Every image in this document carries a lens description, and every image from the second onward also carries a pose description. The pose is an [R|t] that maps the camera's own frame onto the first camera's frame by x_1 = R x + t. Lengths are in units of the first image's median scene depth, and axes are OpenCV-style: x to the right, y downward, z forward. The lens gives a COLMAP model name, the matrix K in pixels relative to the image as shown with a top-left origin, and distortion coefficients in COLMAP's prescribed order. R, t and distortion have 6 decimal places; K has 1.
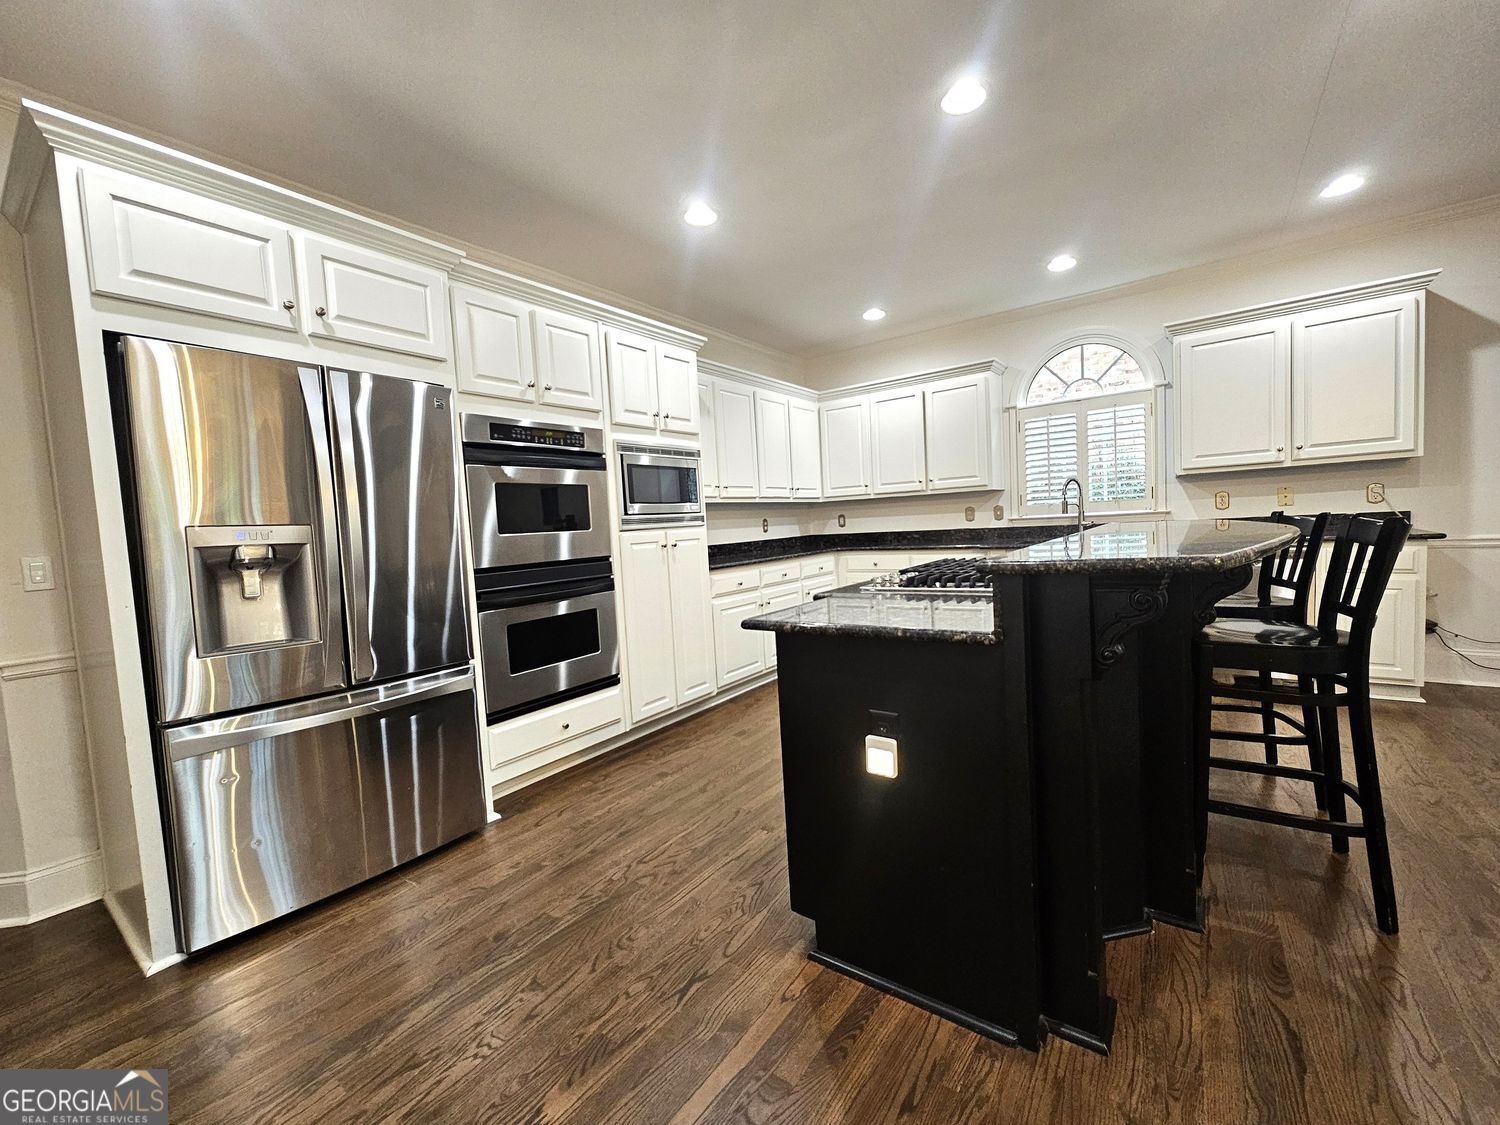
lens RADIAL K [[619.4, 0, 750.0], [0, 619.4, 562.5], [0, 0, 1]] dist [-0.000178, -0.000009]
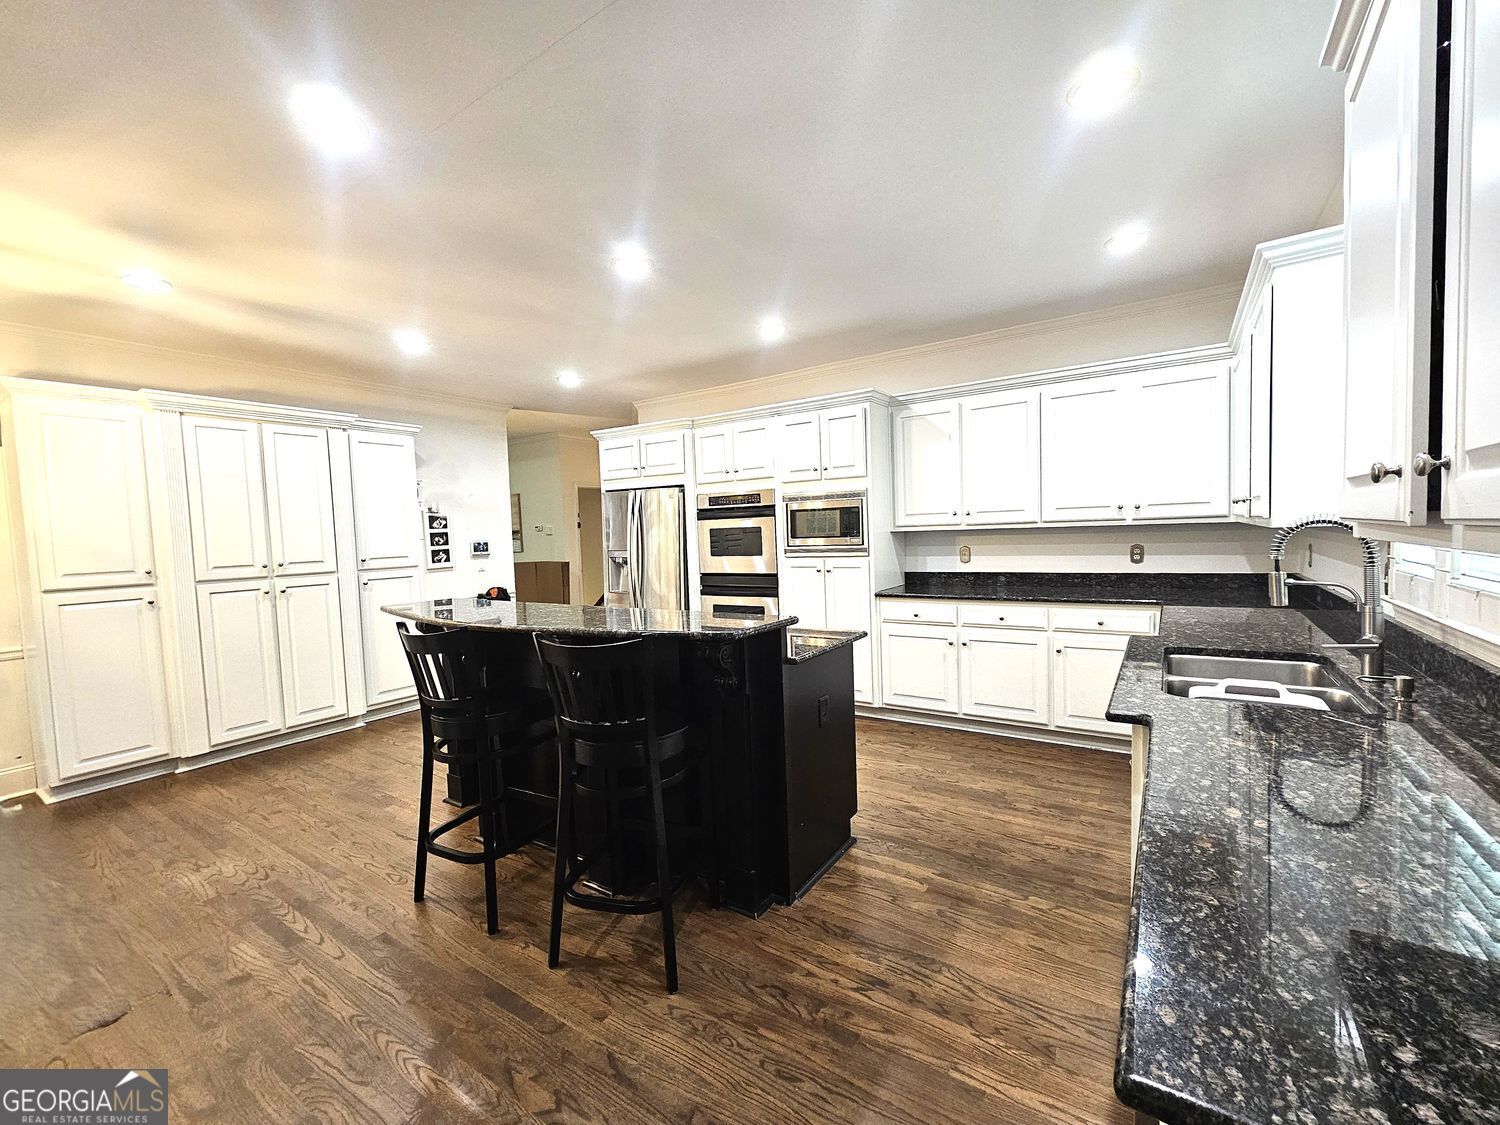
lens RADIAL K [[619.4, 0, 750.0], [0, 619.4, 562.5], [0, 0, 1]] dist [-0.000178, -0.000009]
pose [[0.045262, 0.106808, -0.993249, 1.204089], [-0.028334, 0.994005, 0.105598, -0.186900], [0.998573, 0.023363, 0.048016, 0.841268]]
